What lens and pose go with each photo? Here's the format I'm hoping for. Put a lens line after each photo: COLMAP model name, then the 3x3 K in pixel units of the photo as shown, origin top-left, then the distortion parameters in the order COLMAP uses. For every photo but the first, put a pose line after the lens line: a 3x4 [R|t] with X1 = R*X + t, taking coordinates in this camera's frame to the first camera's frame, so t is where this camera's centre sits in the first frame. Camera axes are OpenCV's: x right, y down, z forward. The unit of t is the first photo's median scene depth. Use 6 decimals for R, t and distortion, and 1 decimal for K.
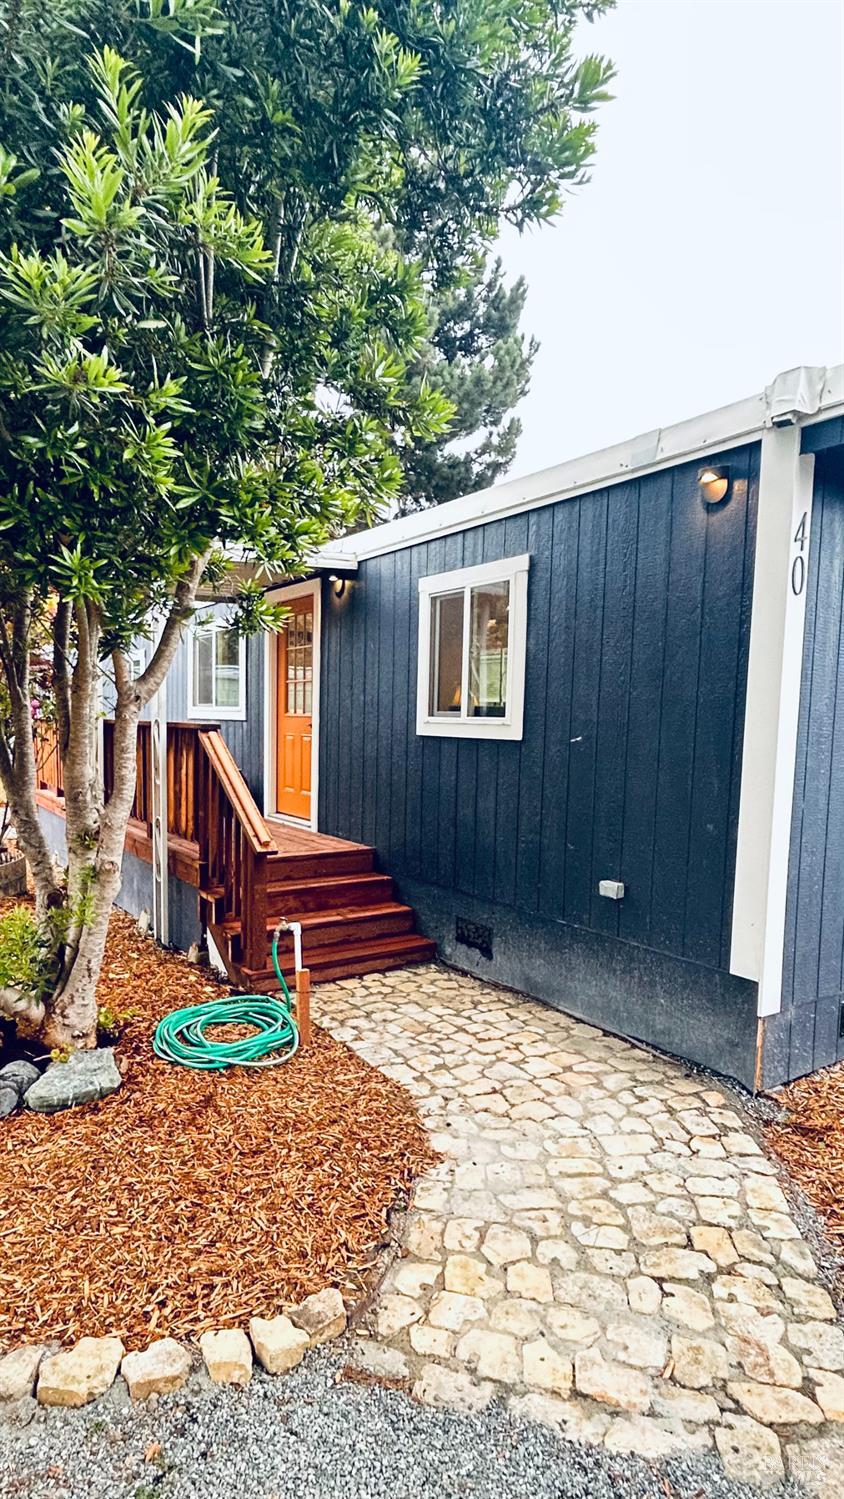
lens RADIAL K [[770.7, 0, 411.3], [0, 770.7, 783.5], [0, 0, 1]] dist [-0.004471, 0.004635]
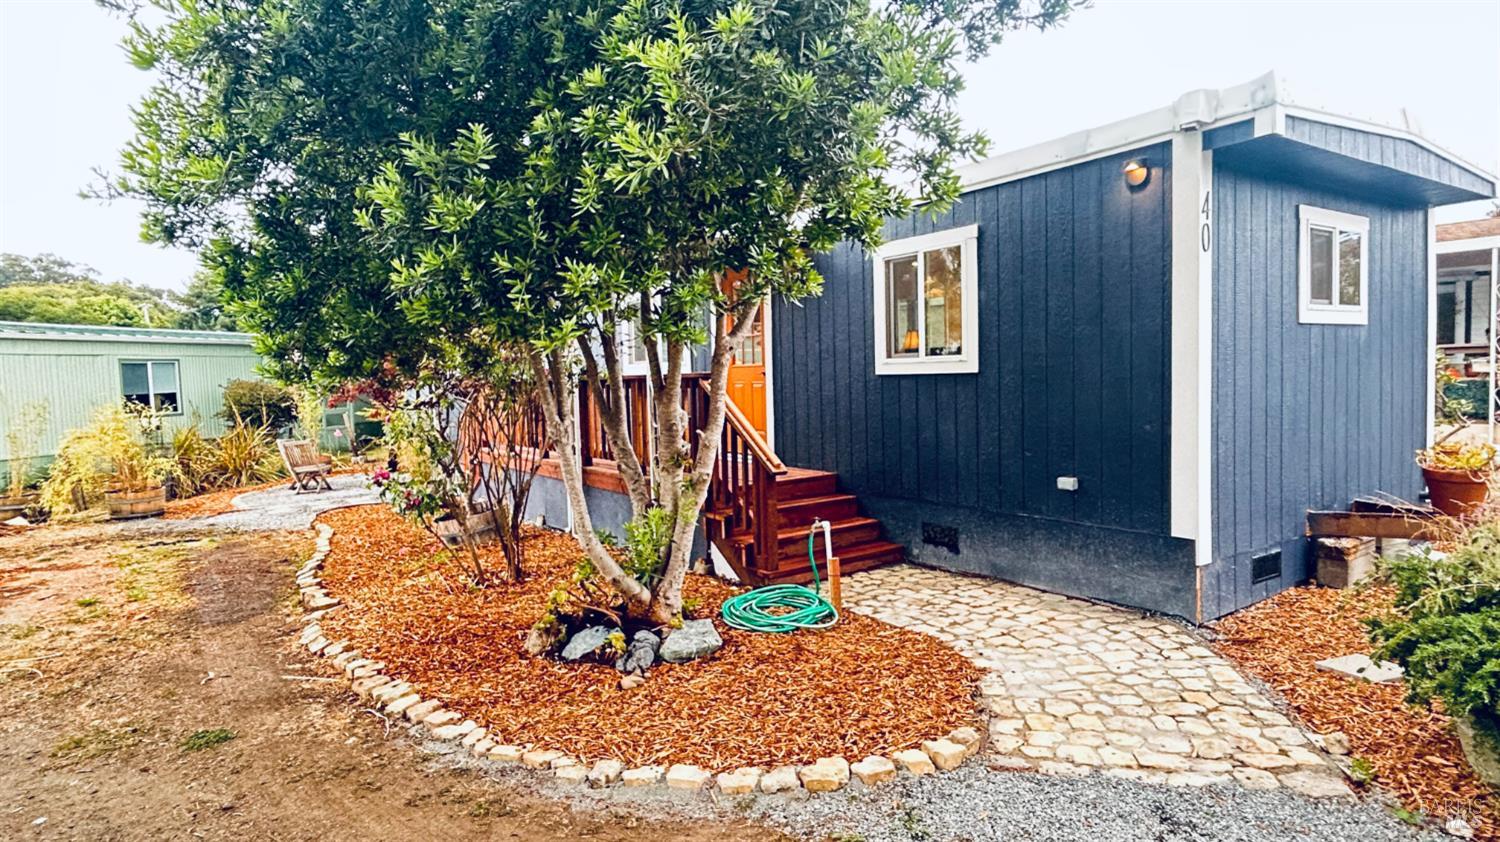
lens RADIAL K [[810.7, 0, 748.8], [0, 810.7, 417.9], [0, 0, 1]] dist [-0.004242, -0.003818]
pose [[0.998334, -0.048128, 0.031826, -0.342837], [0.049163, 0.998259, -0.032589, 0.052377], [-0.030202, 0.034100, 0.998962, -0.370689]]
